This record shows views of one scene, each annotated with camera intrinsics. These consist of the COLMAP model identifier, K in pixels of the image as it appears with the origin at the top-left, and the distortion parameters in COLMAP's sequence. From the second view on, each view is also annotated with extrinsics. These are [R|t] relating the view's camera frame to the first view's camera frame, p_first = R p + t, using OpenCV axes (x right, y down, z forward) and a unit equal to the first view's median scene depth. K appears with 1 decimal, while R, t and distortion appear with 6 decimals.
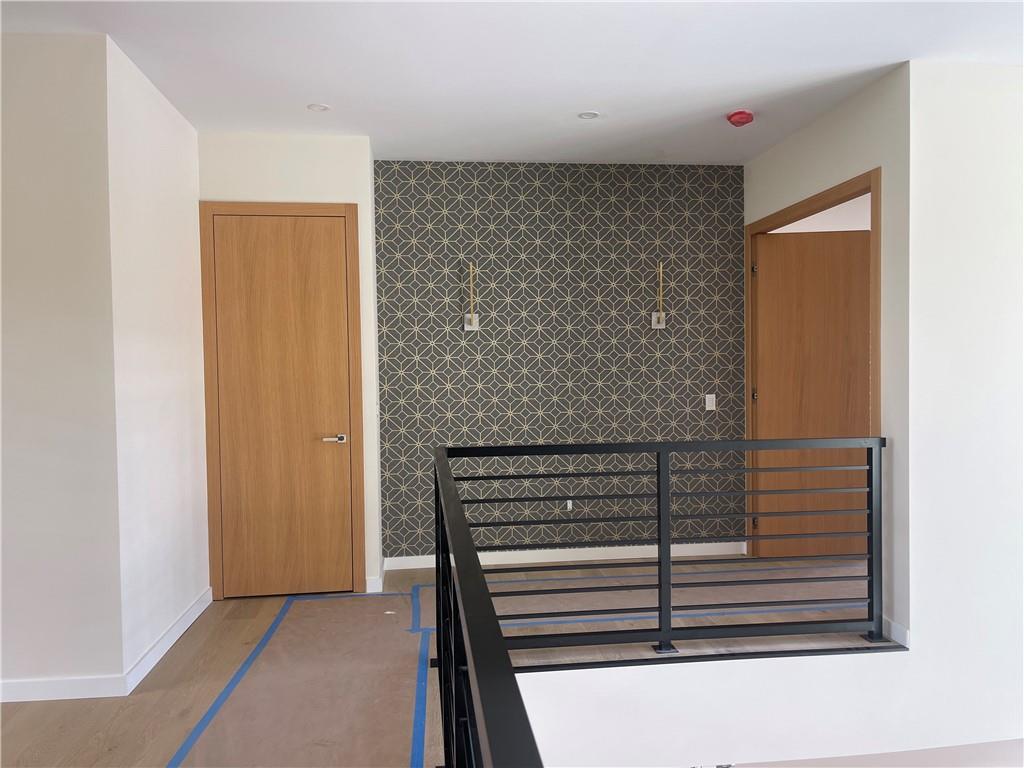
lens RADIAL K [[779.9, 0, 514.9], [0, 779.9, 392.4], [0, 0, 1]] dist [0.052333, -0.043557]
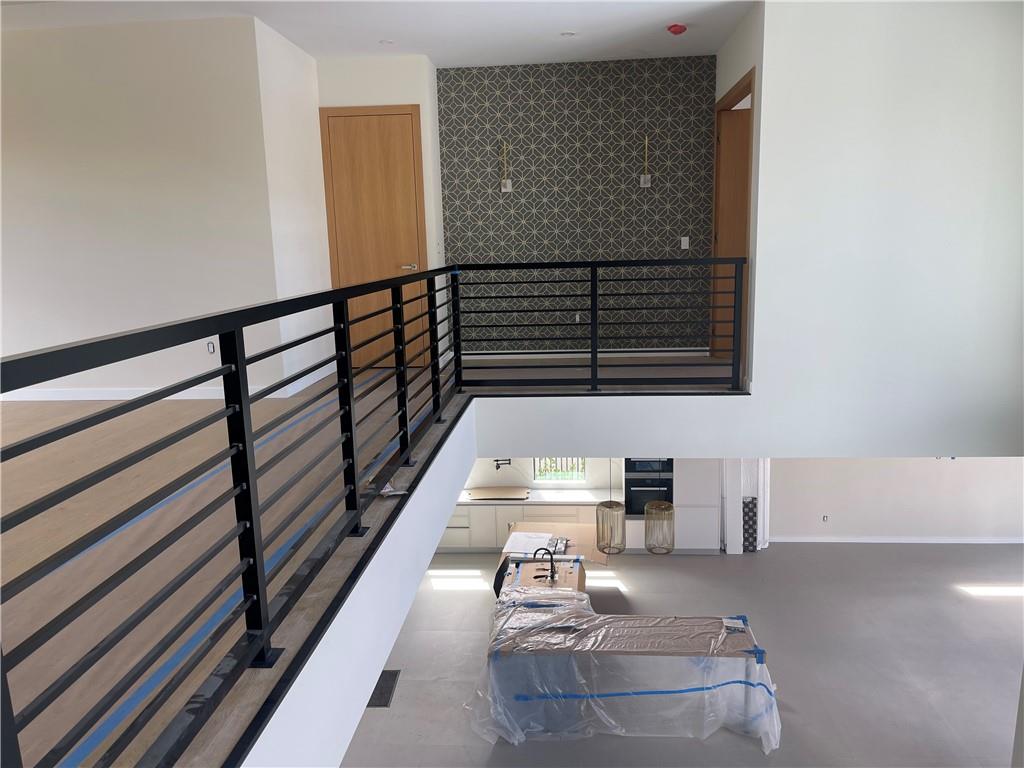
lens RADIAL K [[779.9, 0, 512.9], [0, 779.9, 382.7], [0, 0, 1]] dist [0.052333, -0.043557]
pose [[0.979064, 0.026856, -0.201774, 0.249617], [0.003844, 0.988642, 0.150242, 0.048856], [0.203517, -0.147872, 0.967840, -0.413091]]
